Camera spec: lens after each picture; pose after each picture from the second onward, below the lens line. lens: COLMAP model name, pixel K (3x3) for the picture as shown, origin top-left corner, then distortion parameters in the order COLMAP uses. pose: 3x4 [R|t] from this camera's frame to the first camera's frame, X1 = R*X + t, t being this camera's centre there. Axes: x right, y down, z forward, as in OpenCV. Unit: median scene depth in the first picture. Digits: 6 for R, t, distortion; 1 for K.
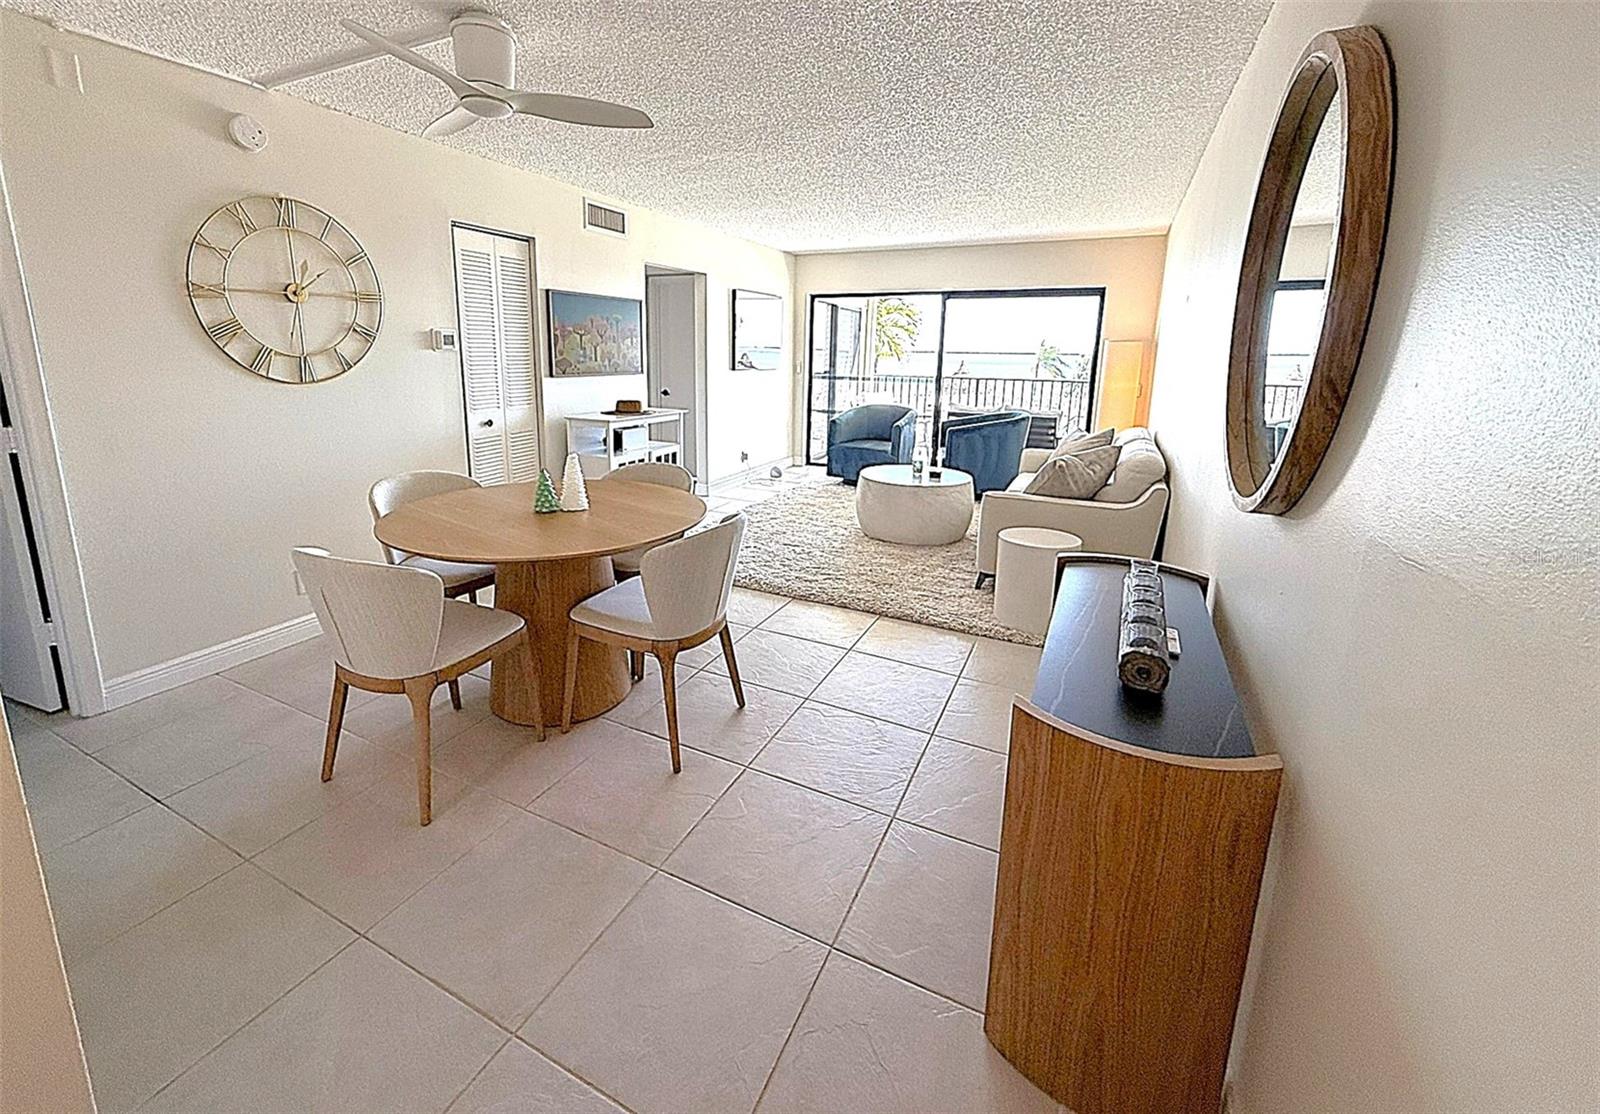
lens RADIAL K [[669.9, 0, 765.4], [0, 669.9, 483.8], [0, 0, 1]] dist [0.001953, -0.000785]
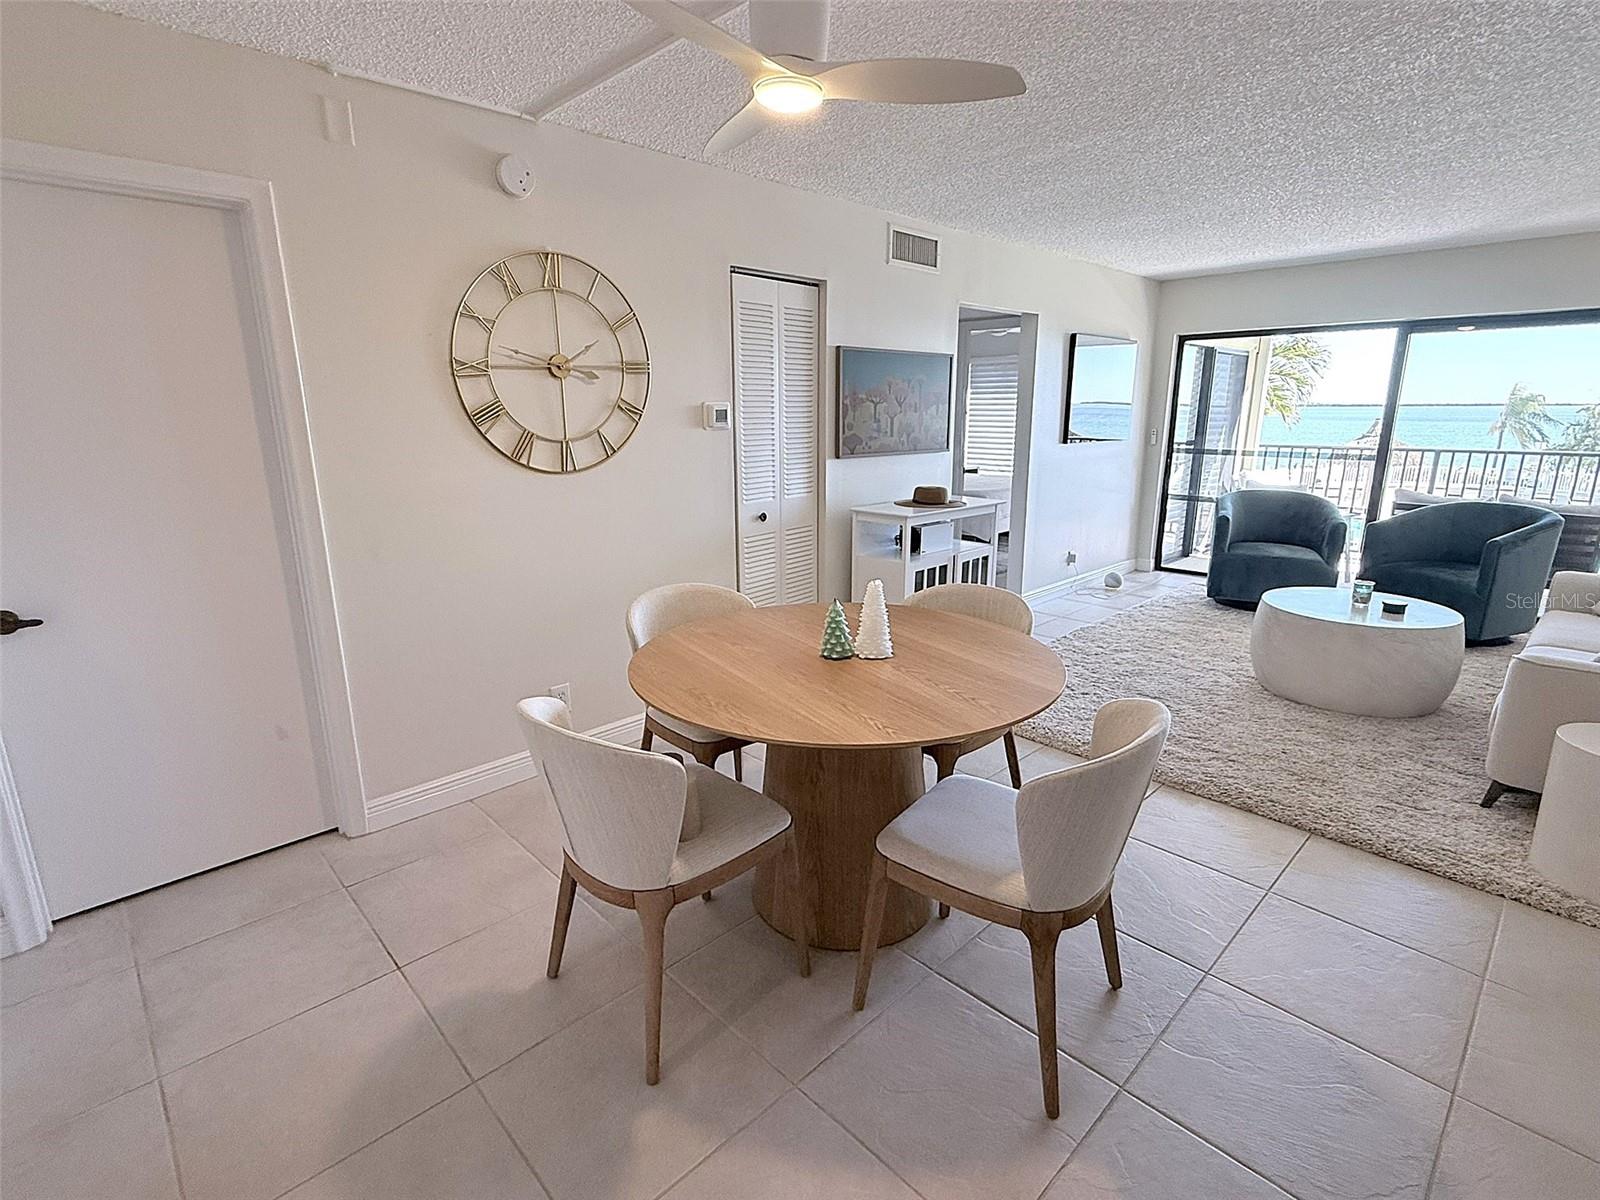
lens RADIAL K [[779.4, 0, 800.2], [0, 779.4, 599.7], [0, 0, 1]] dist [-0.003508, 0.000936]
pose [[0.945875, 0.059124, -0.319101, -0.057545], [-0.045560, 0.997719, 0.049812, -0.036840], [0.321319, -0.032578, 0.946411, 0.109520]]
